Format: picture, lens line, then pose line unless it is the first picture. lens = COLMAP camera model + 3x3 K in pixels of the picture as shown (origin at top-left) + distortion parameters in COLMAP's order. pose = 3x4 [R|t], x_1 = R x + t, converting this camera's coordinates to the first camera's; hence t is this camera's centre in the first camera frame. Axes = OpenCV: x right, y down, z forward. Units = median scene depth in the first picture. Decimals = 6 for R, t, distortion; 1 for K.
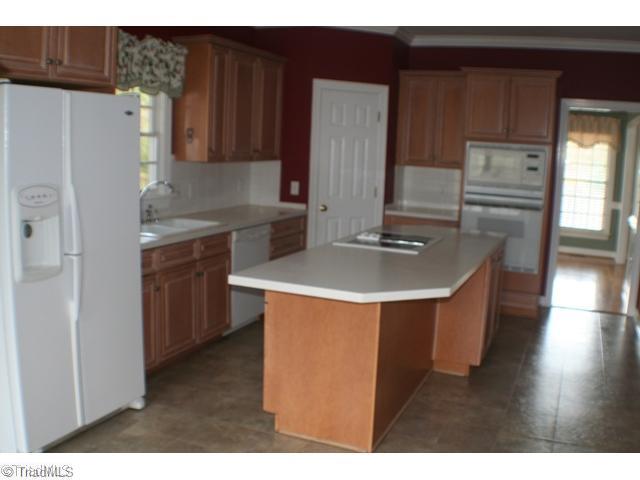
lens RADIAL K [[625.3, 0, 320.0], [0, 625.3, 240.0], [0, 0, 1]] dist [-0.213063, 0.043138]
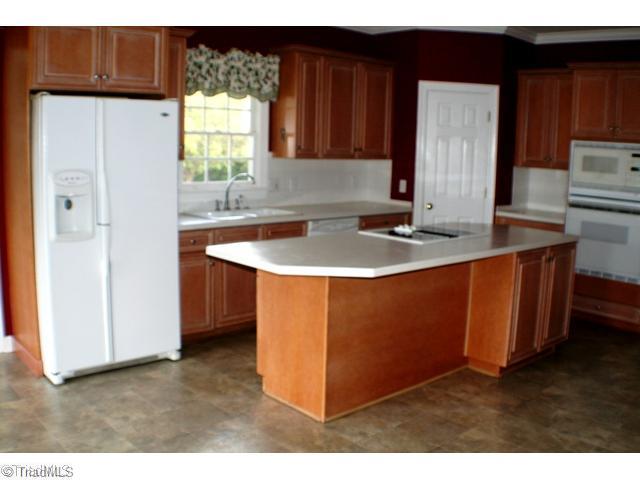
lens RADIAL K [[625.3, 0, 320.0], [0, 625.3, 240.0], [0, 0, 1]] dist [-0.213063, 0.043138]
pose [[0.912089, 0.050550, -0.406864, 0.328689], [-0.055968, 0.998432, -0.001419, 0.019702], [0.406155, 0.024066, 0.913487, -0.001573]]
